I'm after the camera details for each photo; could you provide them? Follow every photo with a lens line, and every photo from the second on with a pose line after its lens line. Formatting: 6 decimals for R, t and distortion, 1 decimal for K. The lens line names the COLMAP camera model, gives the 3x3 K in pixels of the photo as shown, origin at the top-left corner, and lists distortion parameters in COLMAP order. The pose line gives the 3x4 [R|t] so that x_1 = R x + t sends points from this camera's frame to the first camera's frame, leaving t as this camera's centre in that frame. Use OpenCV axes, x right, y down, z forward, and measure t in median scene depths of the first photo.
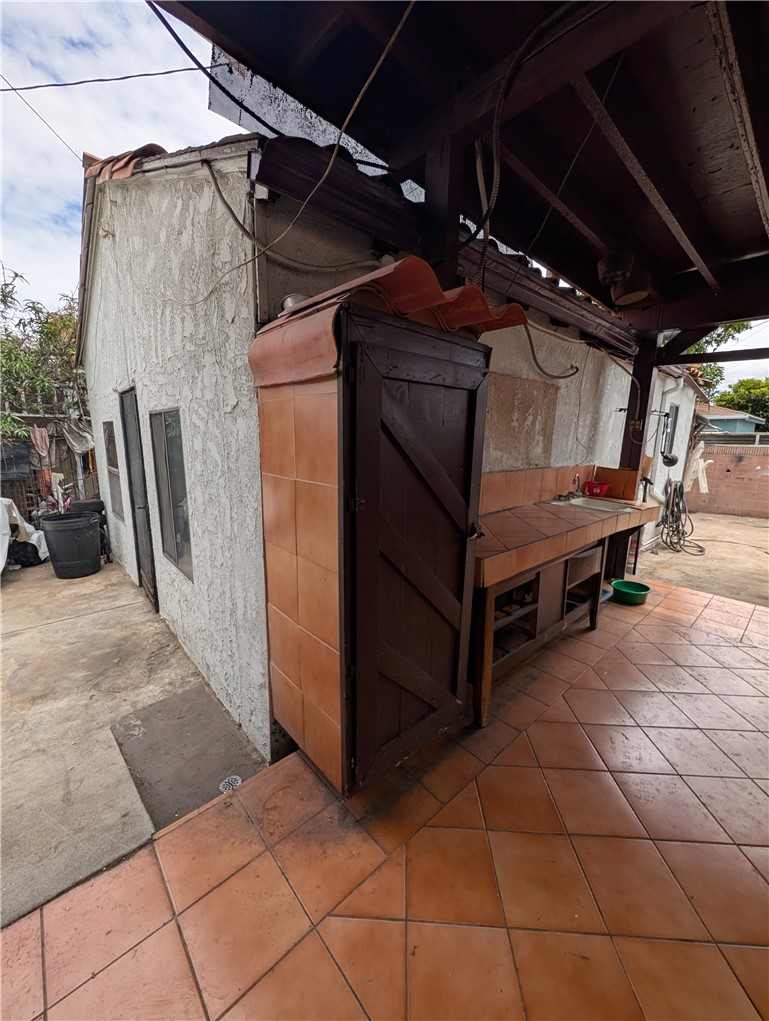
lens RADIAL K [[392.2, 0, 382.5], [0, 392.2, 510.5], [0, 0, 1]] dist [-0.000848, 0.000098]
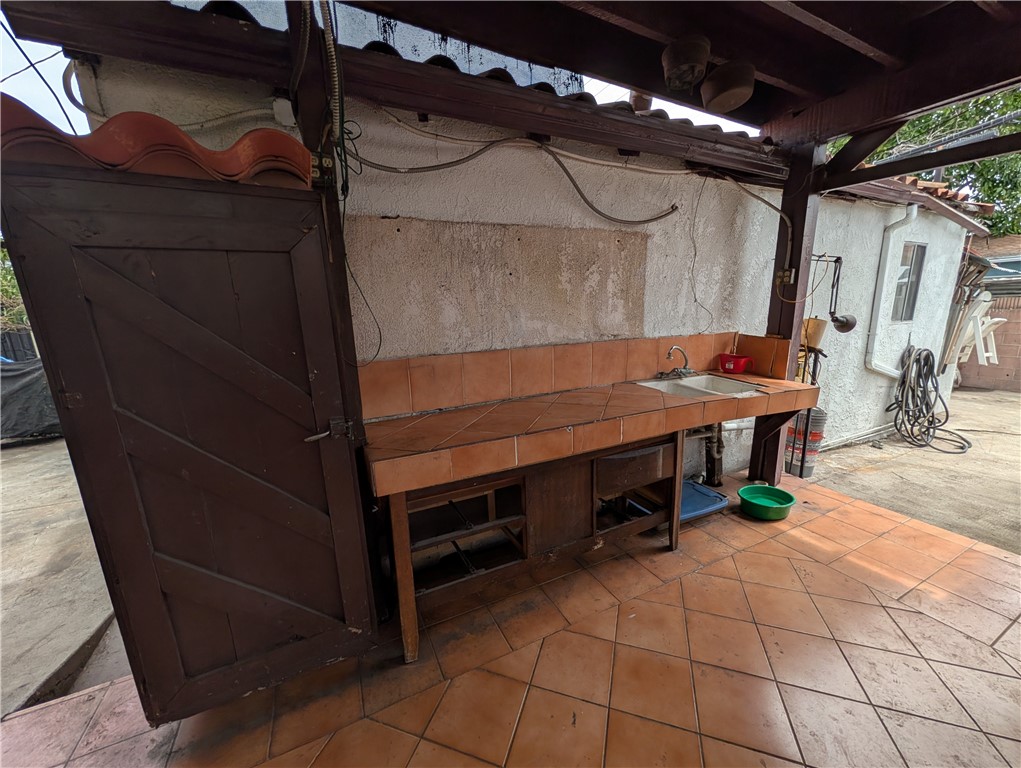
lens RADIAL K [[392.2, 0, 506.9], [0, 392.2, 386.8], [0, 0, 1]] dist [-0.000848, 0.000098]
pose [[0.960764, 0.013204, -0.277052, 0.349156], [-0.008014, 0.999771, 0.019858, -0.022425], [0.277250, -0.016858, 0.960650, 0.145509]]
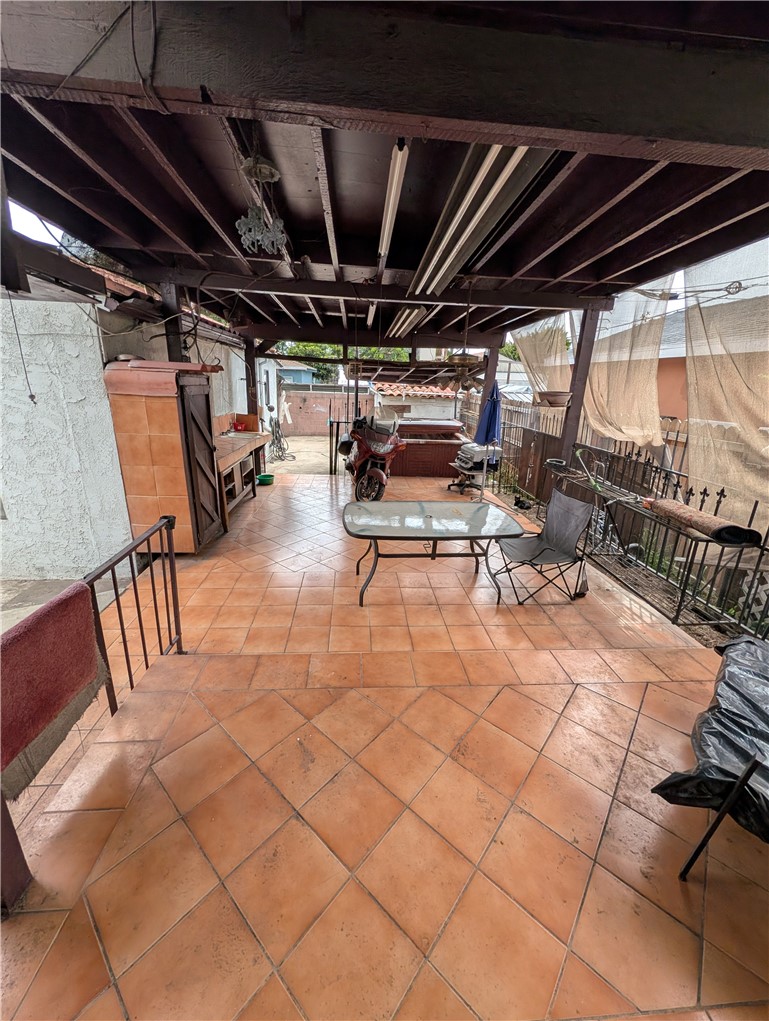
lens RADIAL K [[392.2, 0, 382.5], [0, 392.2, 510.5], [0, 0, 1]] dist [-0.000848, 0.000098]
pose [[0.615958, -0.238247, 0.750889, -0.484766], [0.118348, 0.970340, 0.210794, 0.015130], [-0.778839, -0.040974, 0.625884, -0.639889]]
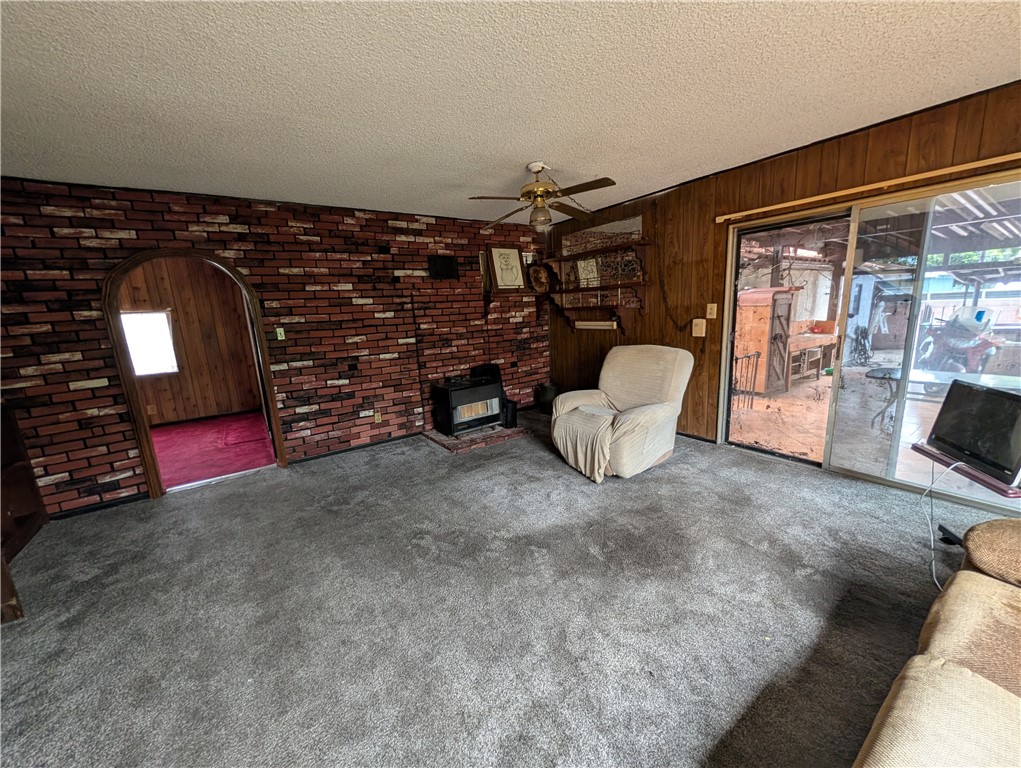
lens RADIAL K [[392.2, 0, 506.9], [0, 392.2, 386.8], [0, 0, 1]] dist [-0.000848, 0.000098]
pose [[0.989536, -0.035783, -0.139779, -0.953196], [0.037446, 0.999256, 0.009286, 0.192507], [0.139343, -0.014423, 0.990139, -1.558086]]
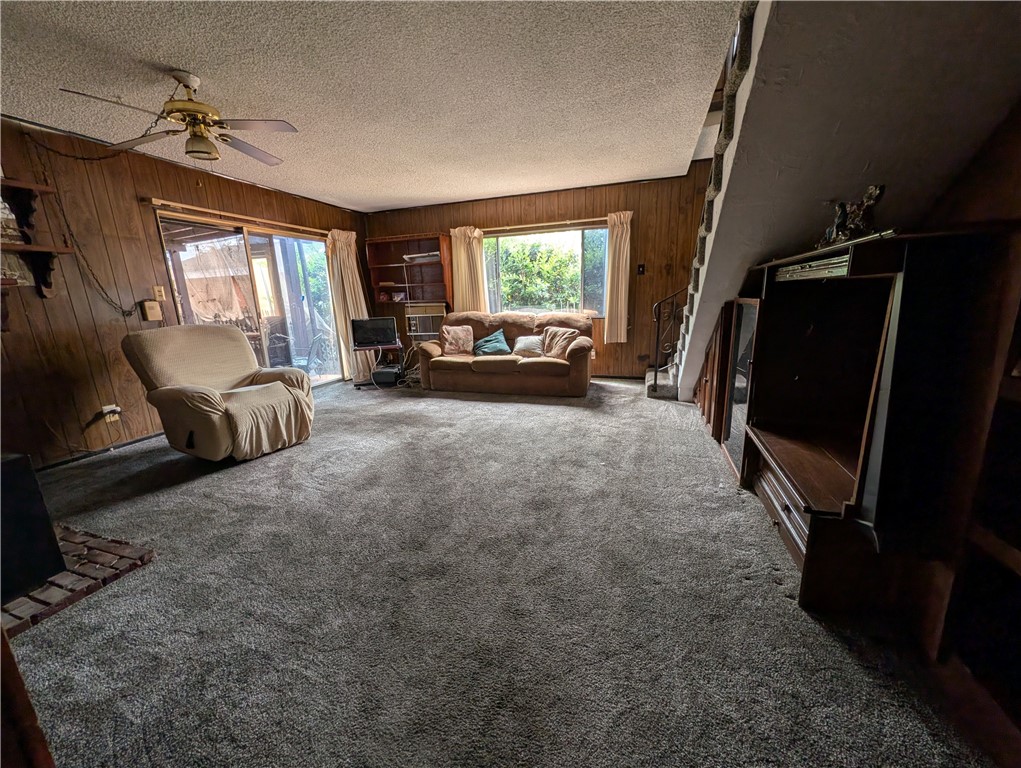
lens RADIAL K [[392.2, 0, 506.9], [0, 392.2, 386.8], [0, 0, 1]] dist [-0.000848, 0.000098]
pose [[-0.476072, -0.194870, 0.857544, -1.795216], [0.193114, 0.928171, 0.318128, 0.107682], [-0.857941, 0.317055, -0.404244, -0.825136]]
